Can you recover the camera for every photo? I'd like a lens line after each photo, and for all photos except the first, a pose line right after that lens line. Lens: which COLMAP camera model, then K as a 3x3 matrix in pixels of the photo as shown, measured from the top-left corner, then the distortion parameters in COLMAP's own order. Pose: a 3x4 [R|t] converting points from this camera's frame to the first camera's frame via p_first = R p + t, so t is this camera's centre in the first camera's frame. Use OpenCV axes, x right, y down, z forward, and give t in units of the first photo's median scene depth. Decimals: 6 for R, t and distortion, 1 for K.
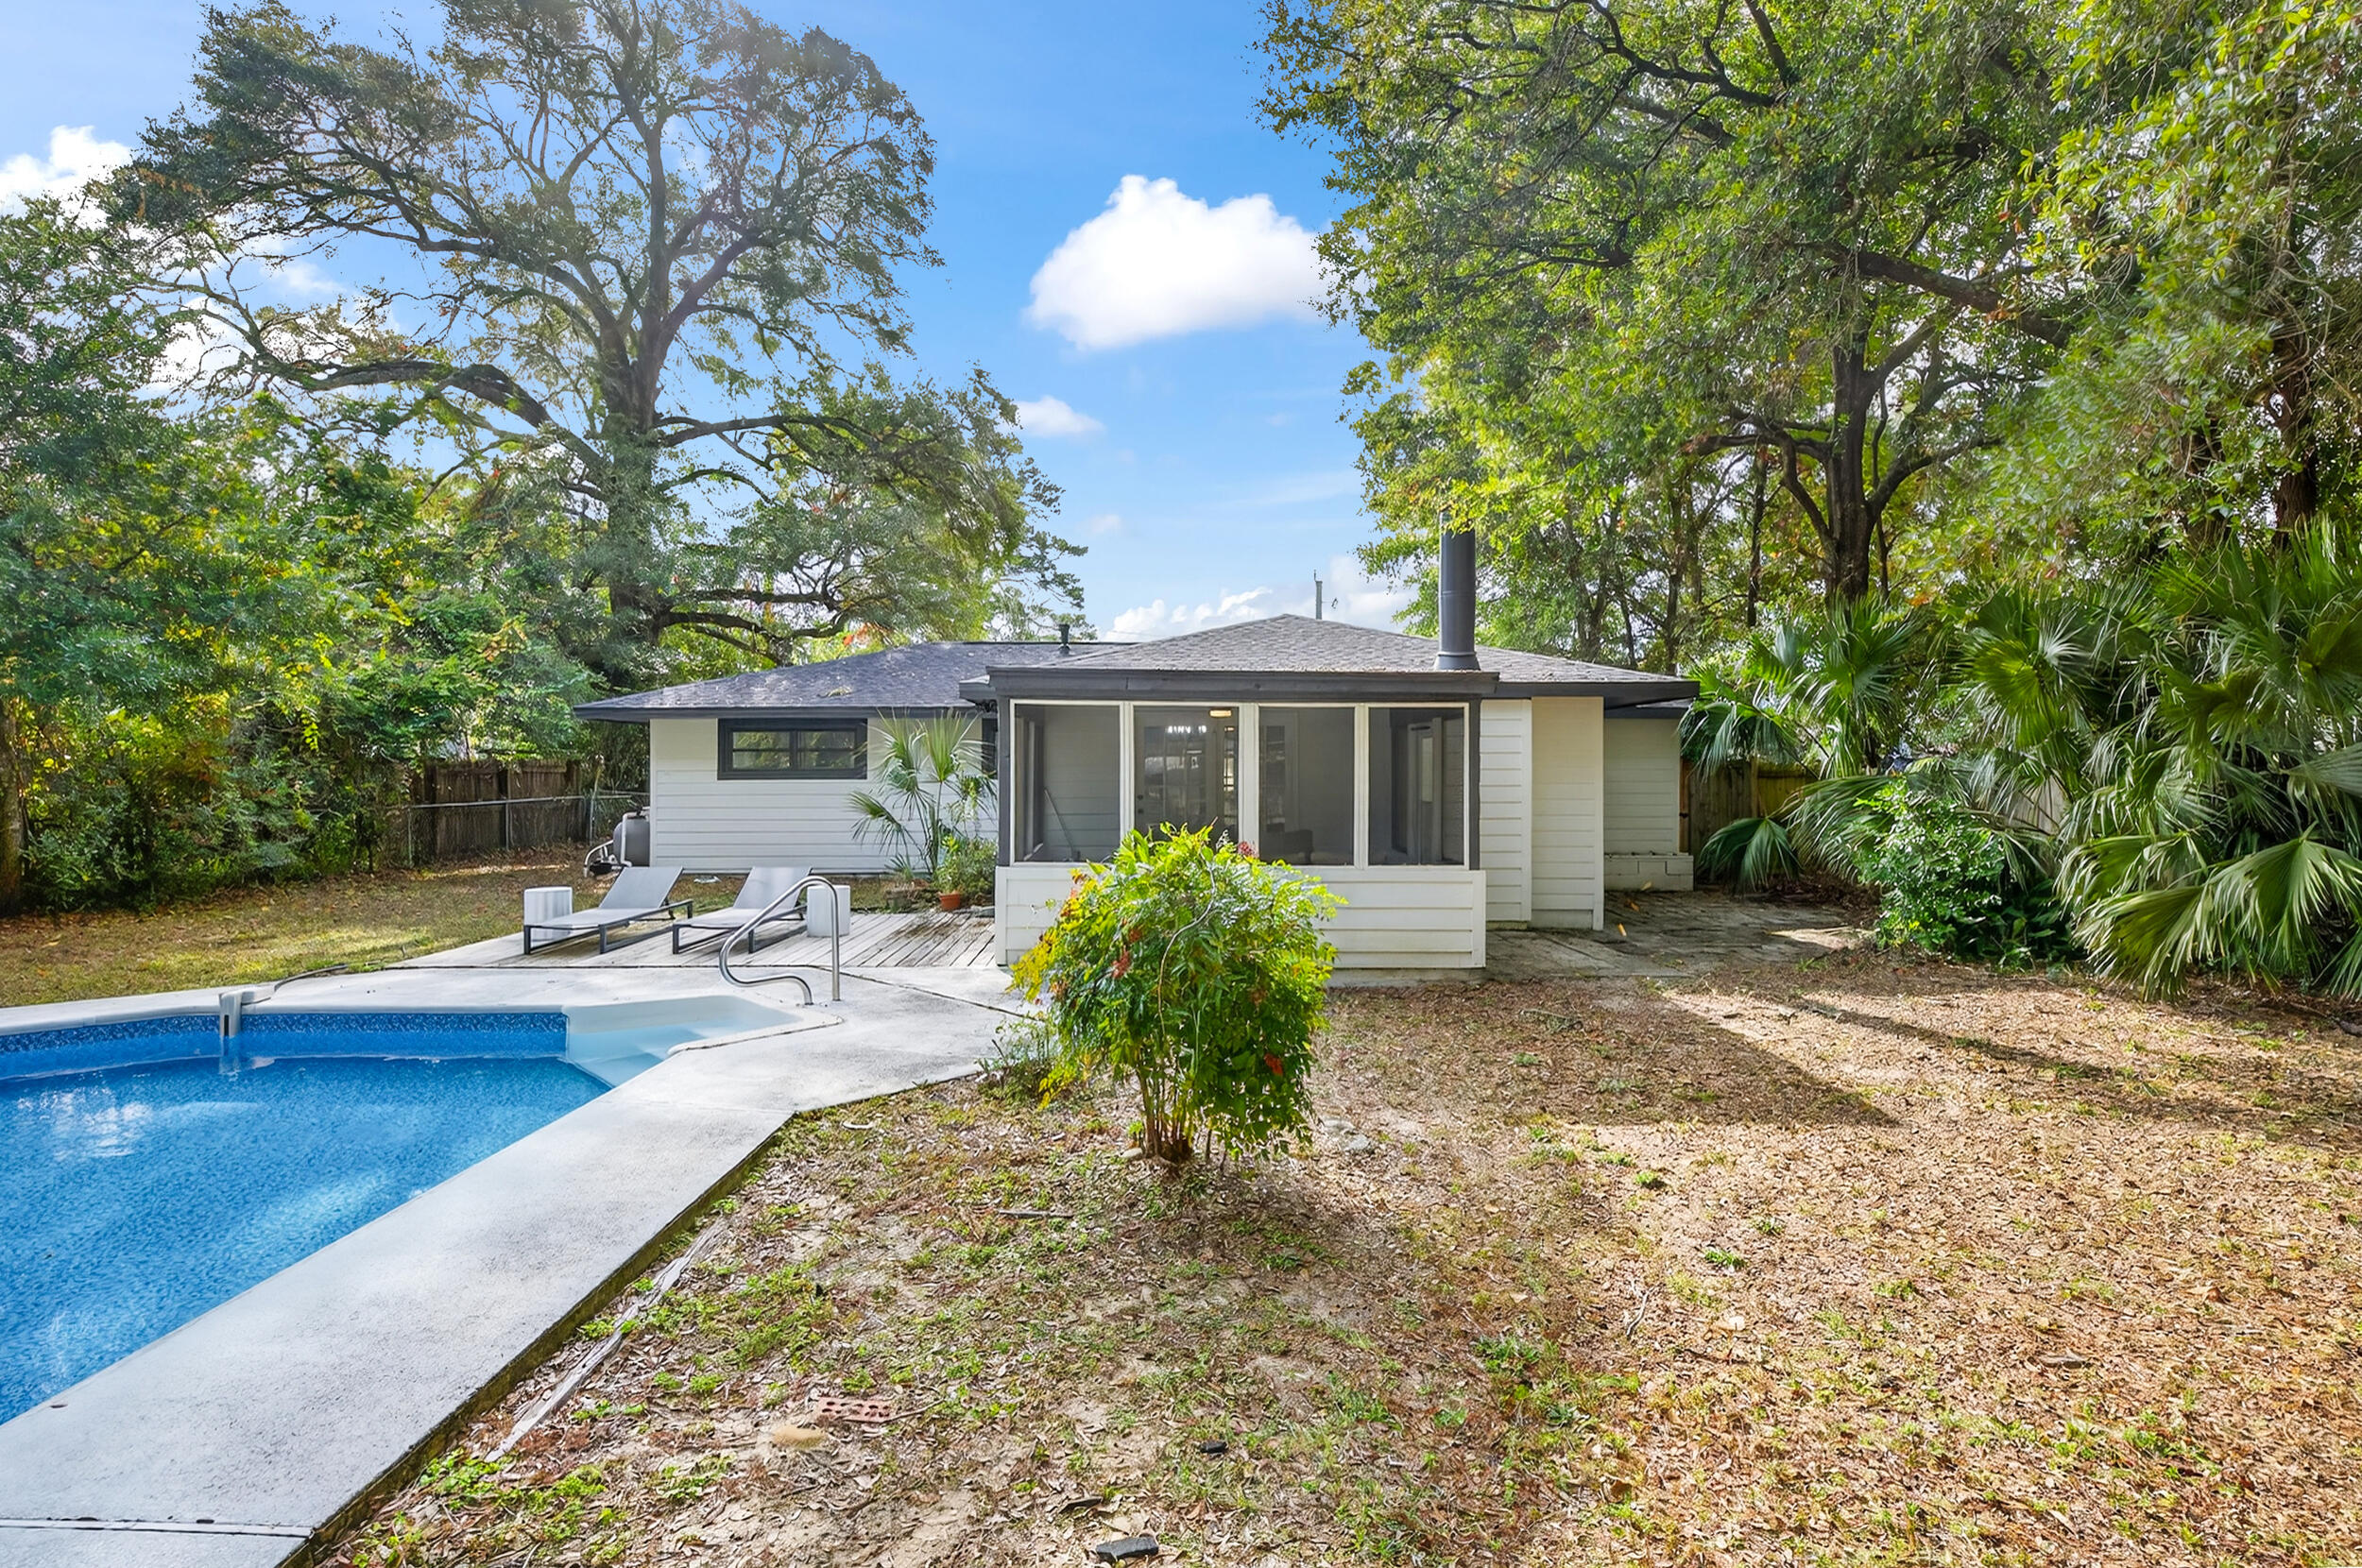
lens RADIAL K [[1144.5, 0, 1181.0], [0, 1144.5, 784.0], [0, 0, 1]] dist [-0.001896, -0.000143]
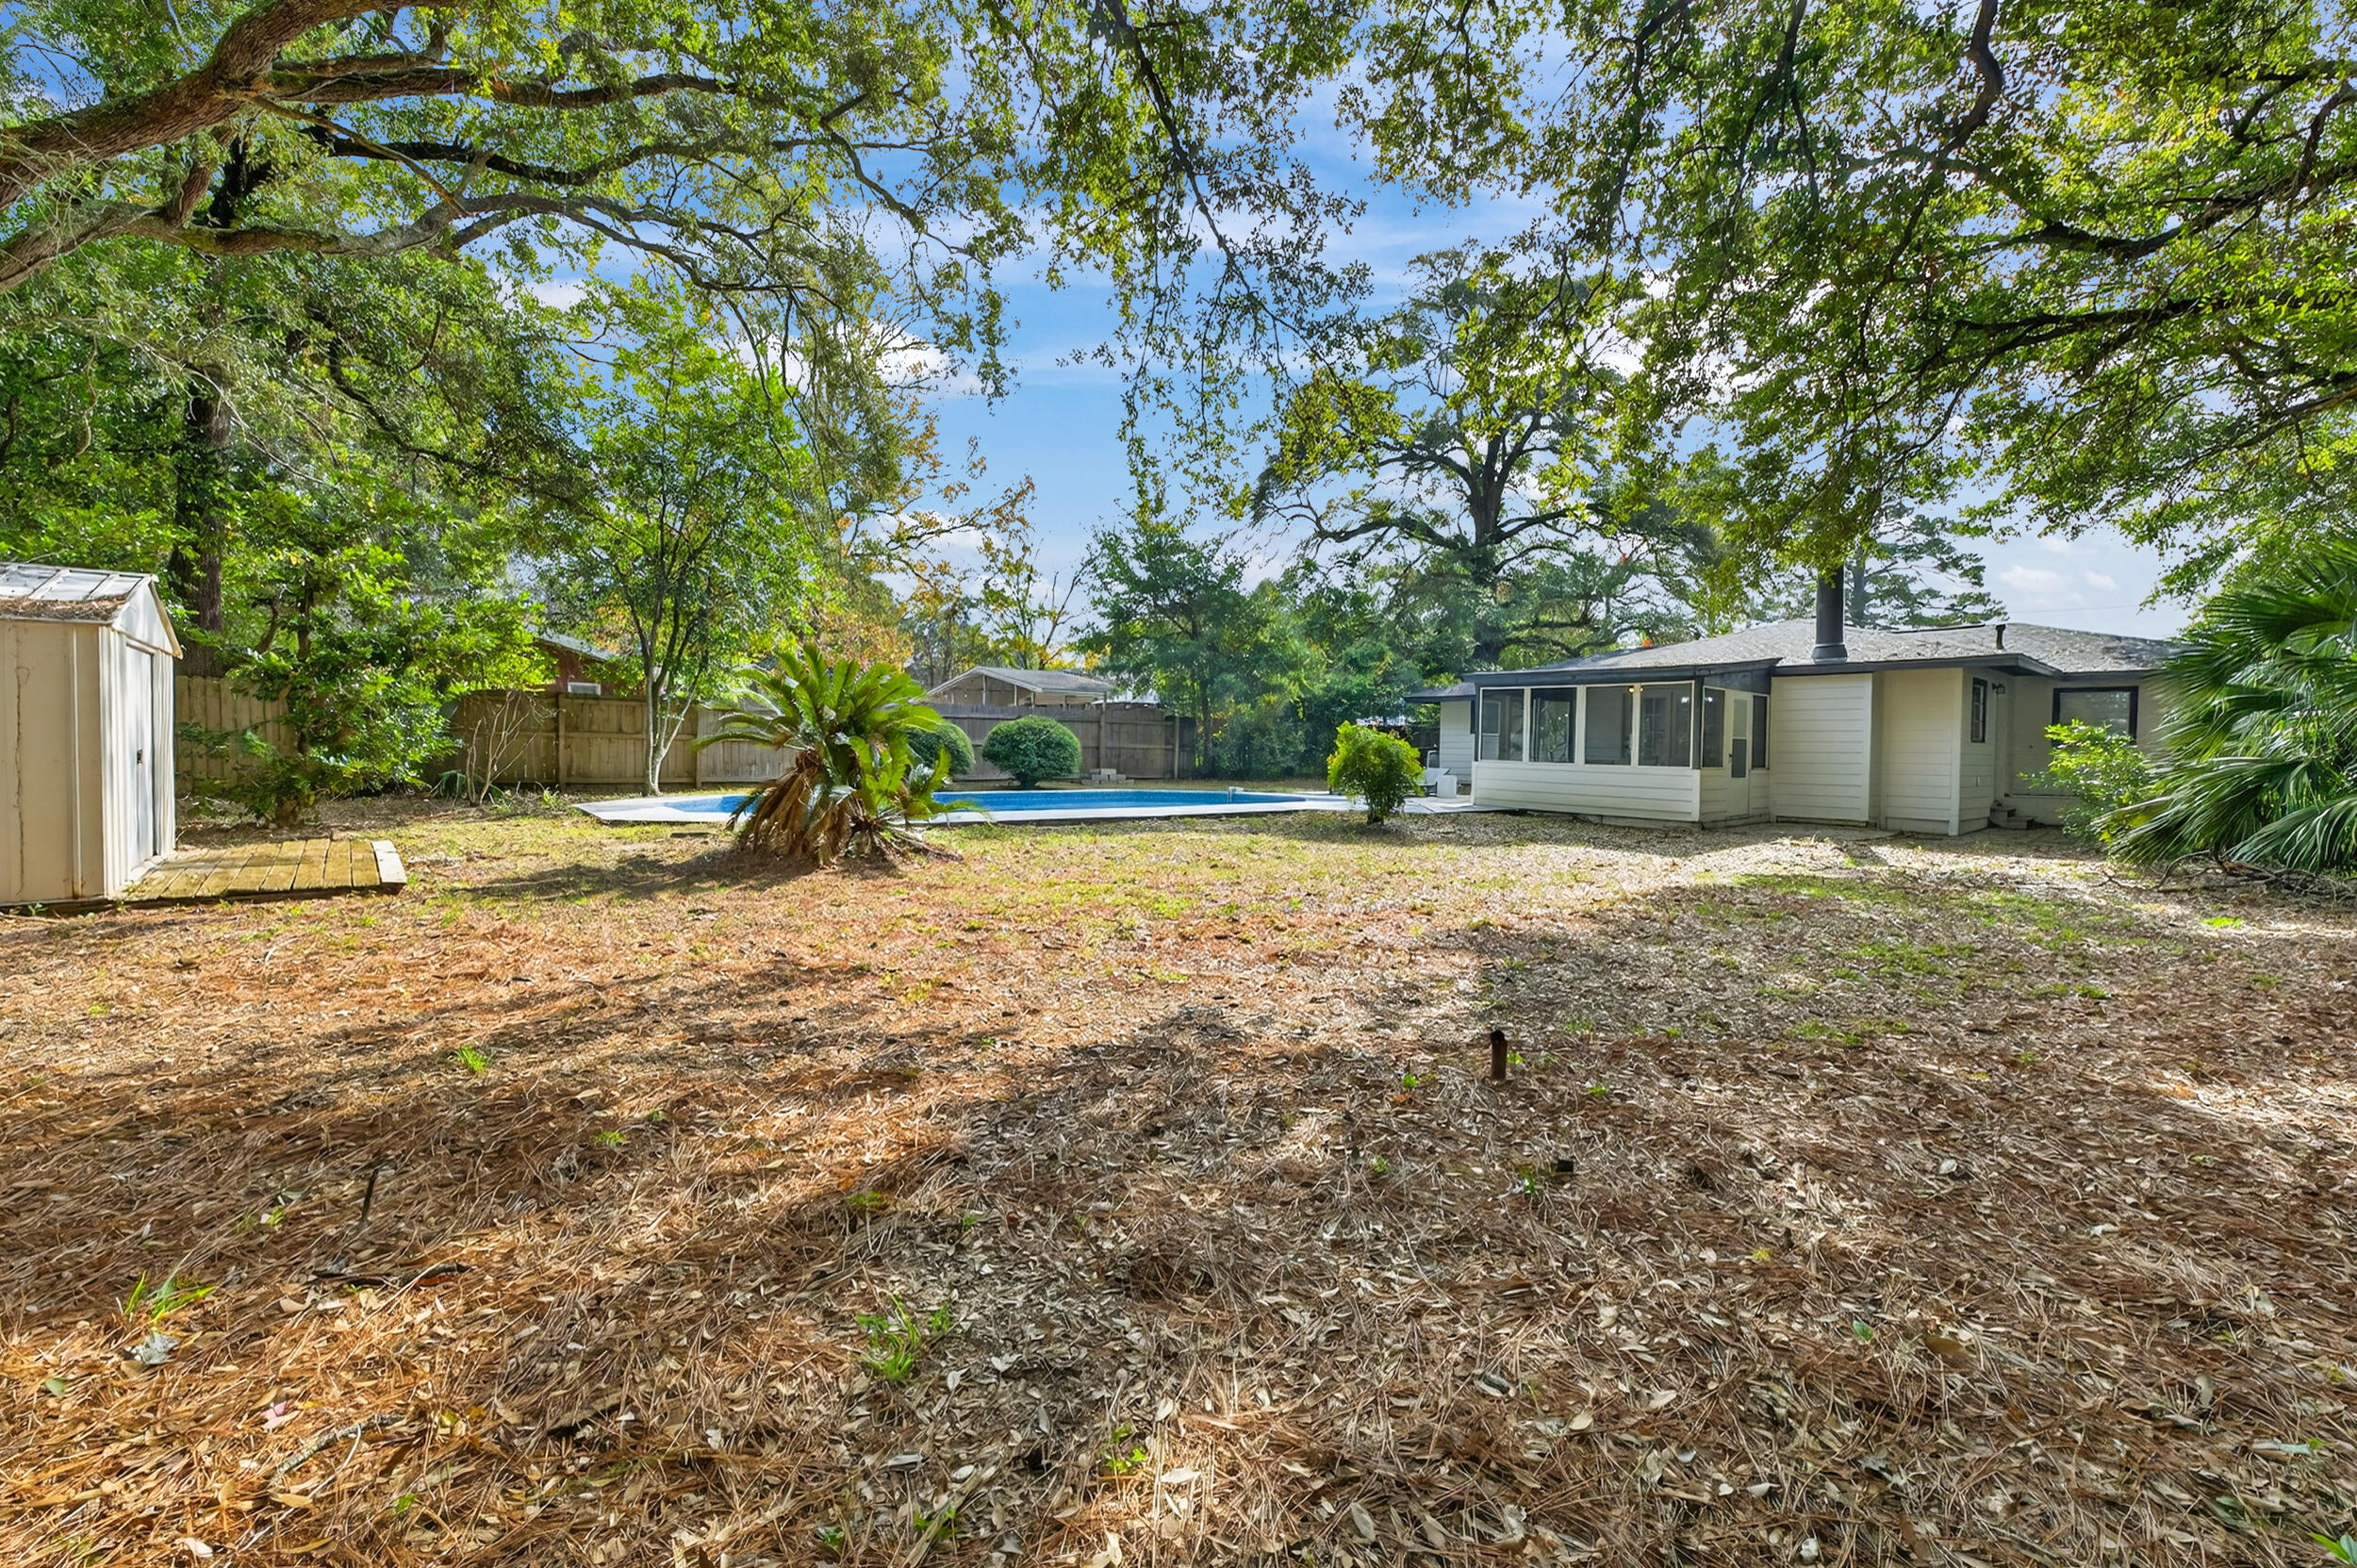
lens RADIAL K [[907.6, 0, 1183.1], [0, 907.6, 756.6], [0, 0, 1]] dist [-0.001533, -0.000158]
pose [[0.620239, 0.023827, -0.784051, 0.320950], [-0.023375, 0.999656, 0.011888, 0.020416], [0.784065, 0.010954, 0.620583, -0.202016]]
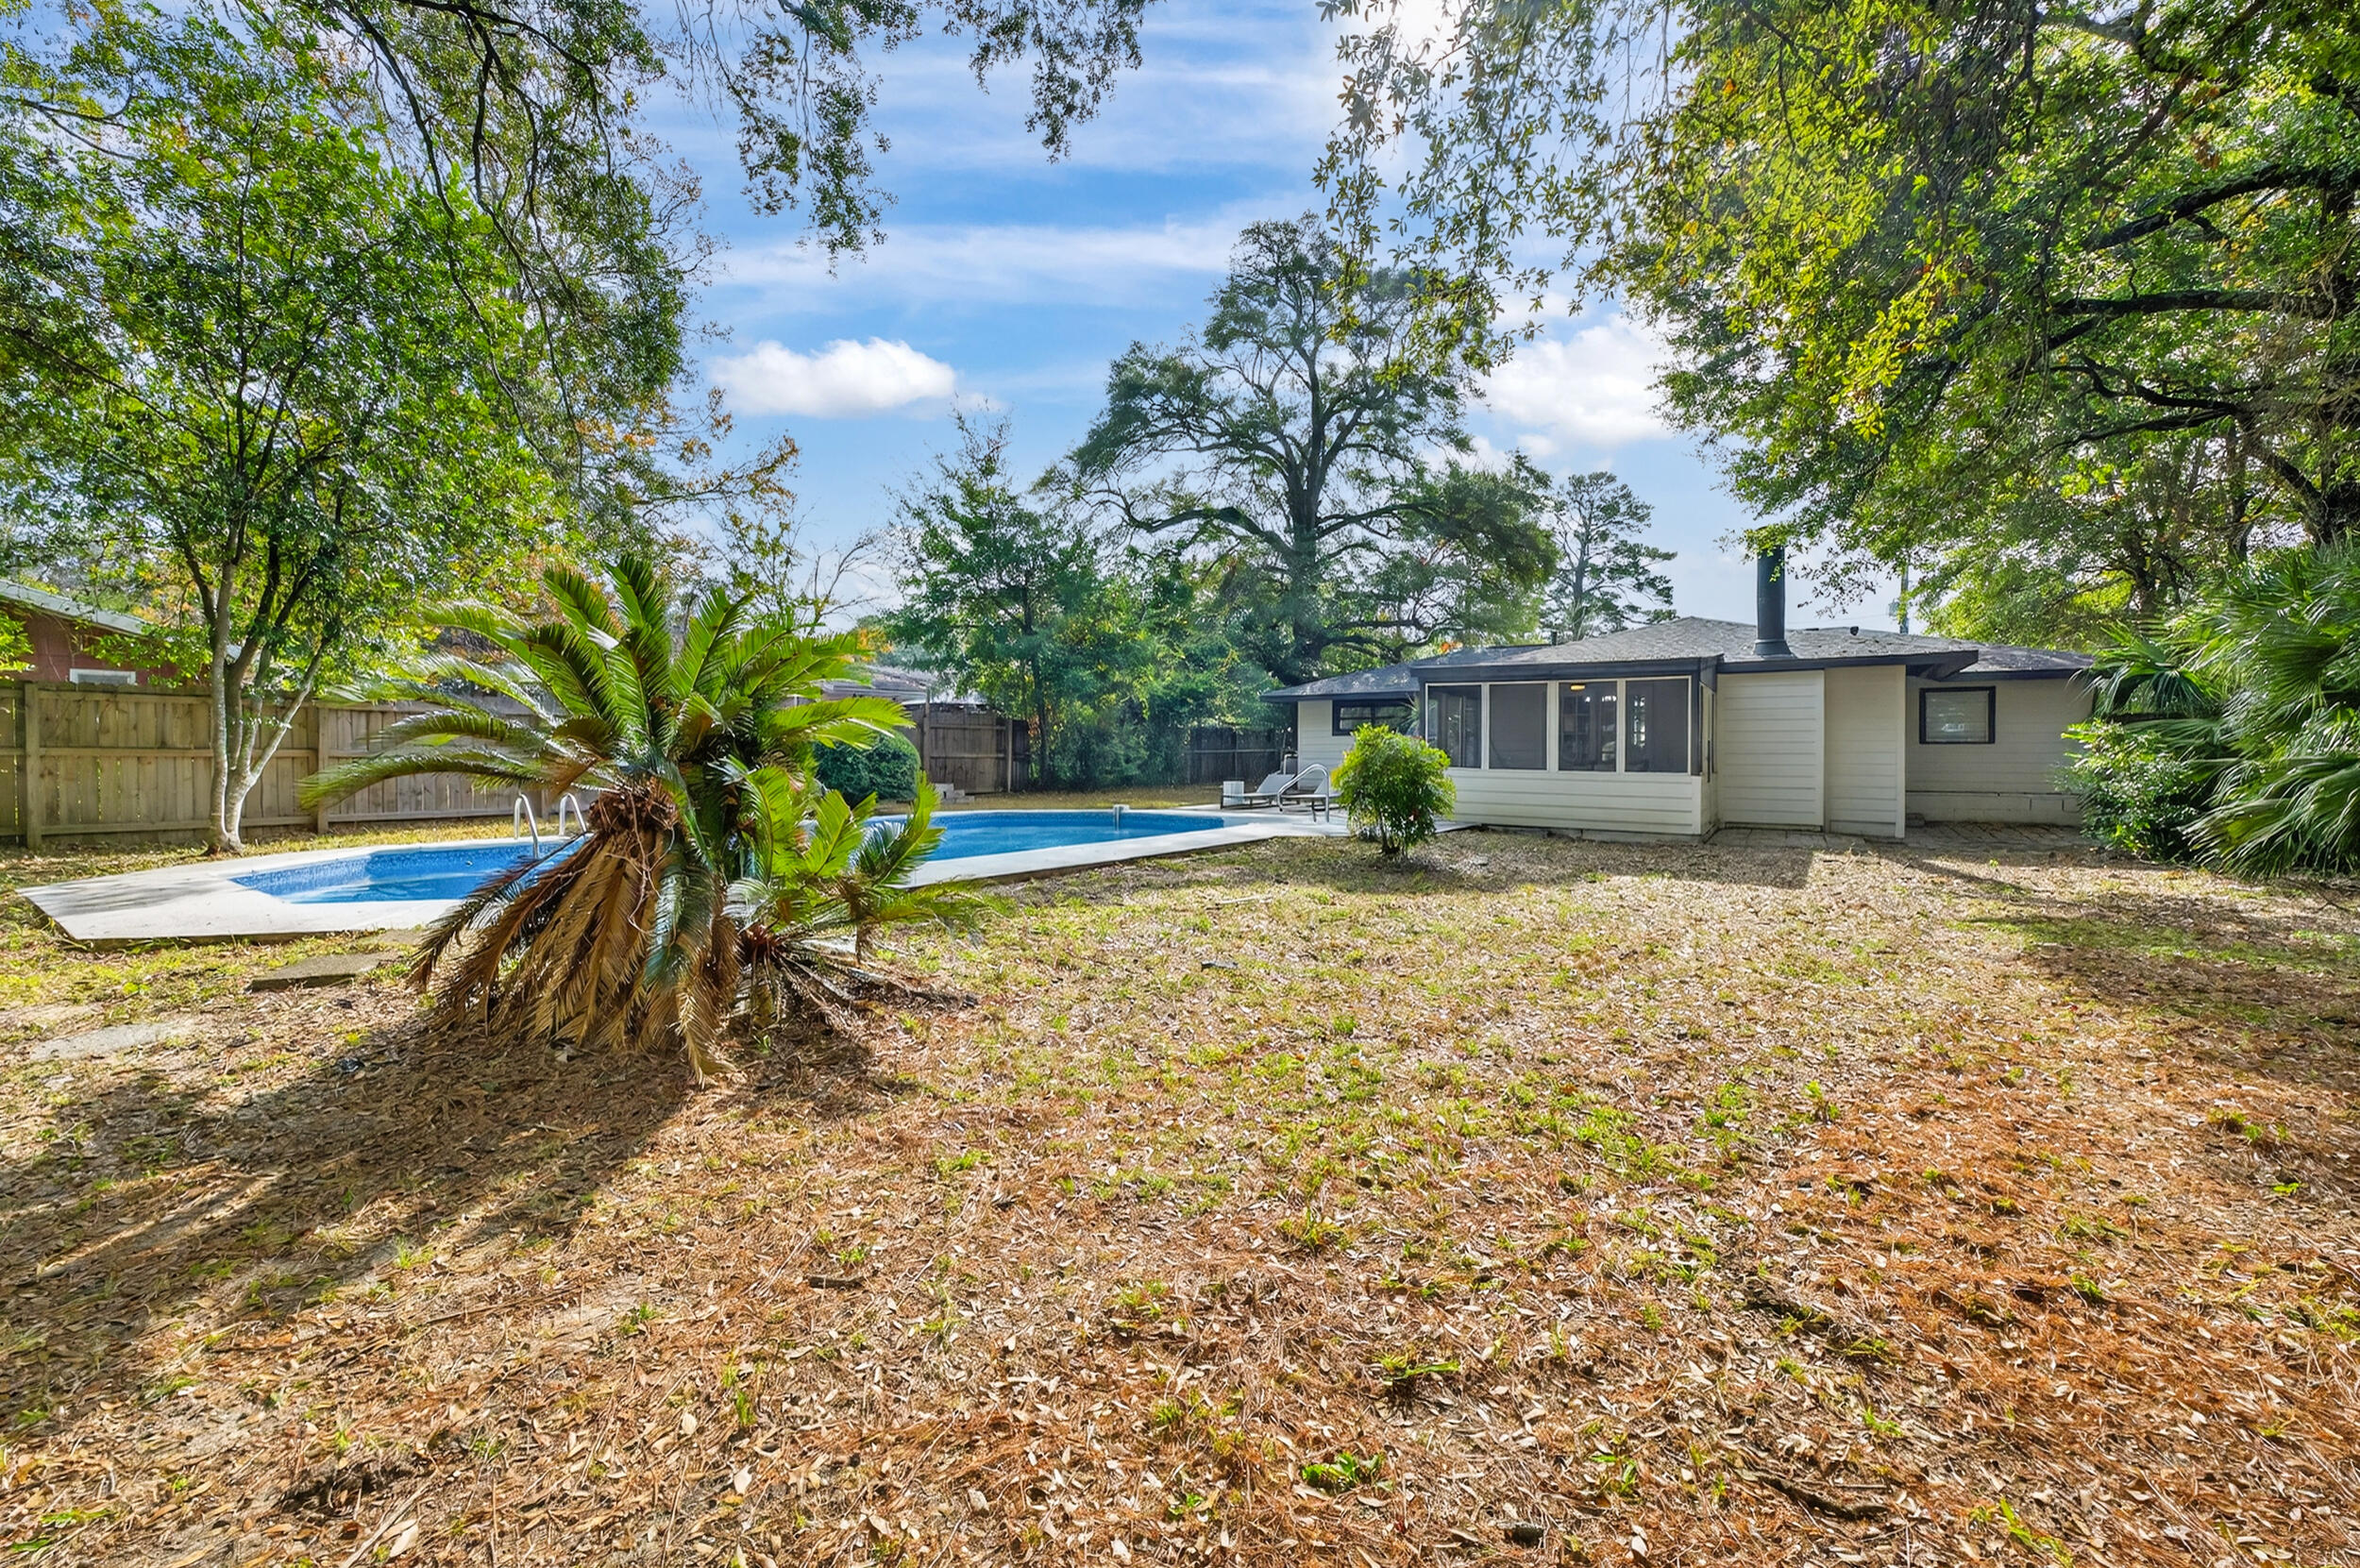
lens RADIAL K [[893.7, 0, 1163.7], [0, 893.7, 755.0], [0, 0, 1]] dist [0.014824, -0.000259]
pose [[0.801356, 0.009919, -0.598105, 0.143239], [-0.010661, 0.999941, 0.002299, 0.017657], [0.598092, 0.004534, 0.801414, -0.170759]]
